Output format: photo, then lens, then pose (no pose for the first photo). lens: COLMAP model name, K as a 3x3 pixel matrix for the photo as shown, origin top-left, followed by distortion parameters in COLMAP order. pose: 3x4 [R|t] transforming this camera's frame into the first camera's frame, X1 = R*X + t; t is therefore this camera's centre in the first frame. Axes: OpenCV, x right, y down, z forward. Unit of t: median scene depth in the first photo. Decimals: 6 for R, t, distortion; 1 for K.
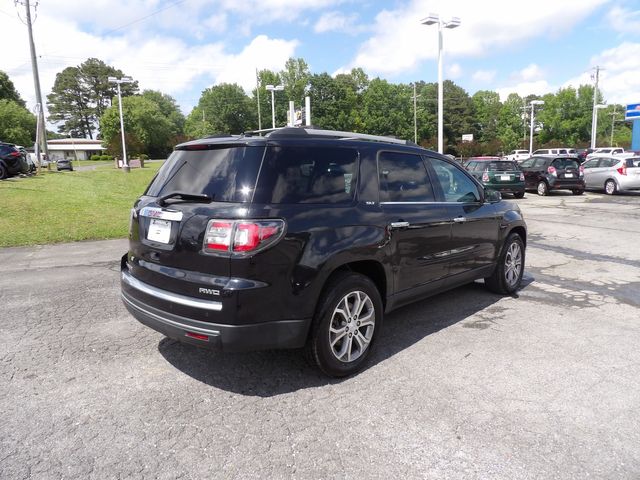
lens RADIAL K [[451.8, 0, 323.6], [0, 451.8, 234.7], [0, 0, 1]] dist [-0.028258, 0.029640]
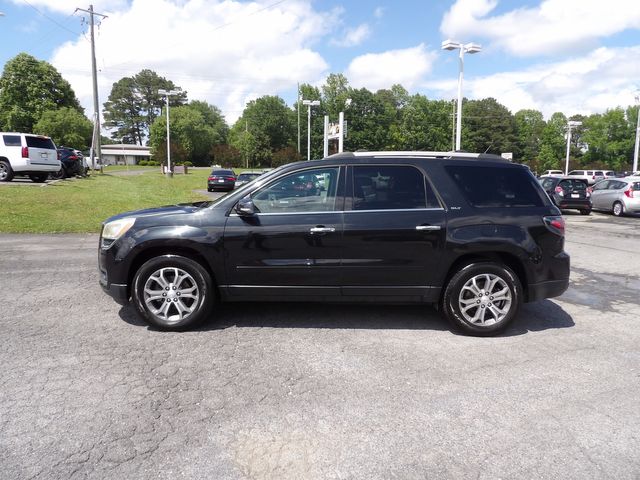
lens RADIAL K [[451.8, 0, 322.9], [0, 451.8, 234.6], [0, 0, 1]] dist [-0.028258, 0.029640]
pose [[0.995351, 0.047952, -0.083524, 0.044805], [-0.050224, 0.998417, -0.025312, 0.012160], [0.082178, 0.029389, 0.996184, -0.074733]]
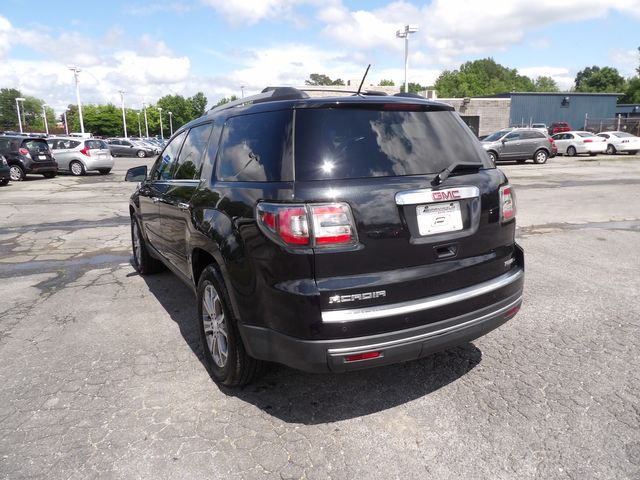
lens RADIAL K [[451.8, 0, 324.8], [0, 451.8, 237.4], [0, 0, 1]] dist [-0.028258, 0.029640]
pose [[0.267875, -0.185238, 0.945479, -0.182184], [0.147634, 0.977645, 0.149712, -0.018894], [-0.952075, 0.099480, 0.289234, 0.157106]]
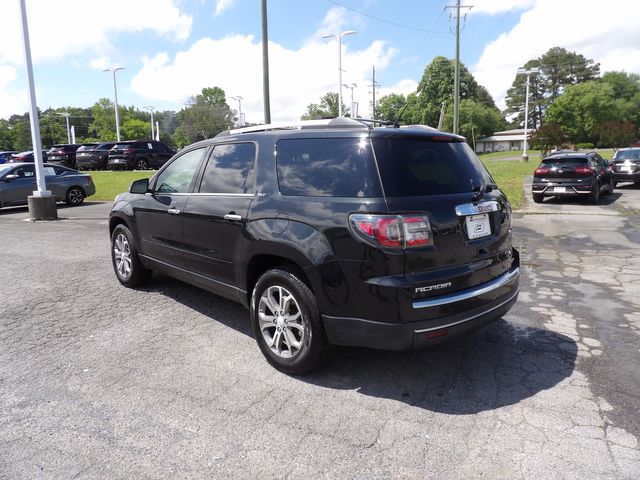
lens RADIAL K [[451.8, 0, 324.8], [0, 451.8, 234.3], [0, 0, 1]] dist [-0.028258, 0.029640]
pose [[0.587041, 0.138906, -0.797551, 0.244970], [-0.121413, 0.989134, 0.082907, -0.011867], [0.800401, 0.048164, 0.597527, 0.071143]]
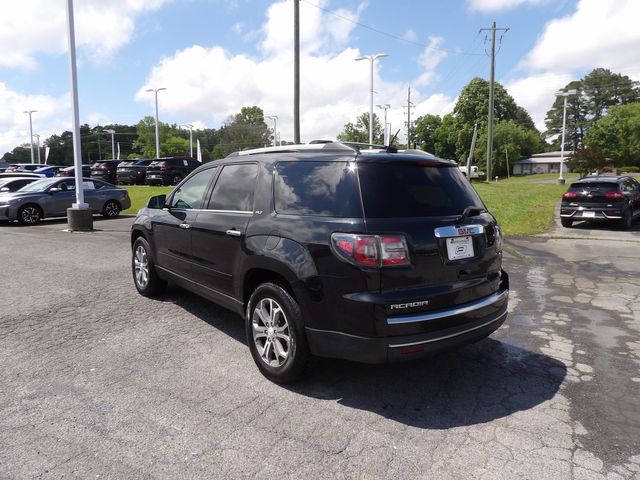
lens RADIAL K [[451.8, 0, 324.1], [0, 451.8, 236.5], [0, 0, 1]] dist [-0.028258, 0.029640]
pose [[0.521782, 0.125741, -0.843761, 0.261899], [-0.145234, 0.987732, 0.057384, -0.014394], [0.840625, 0.092601, 0.533643, 0.078945]]
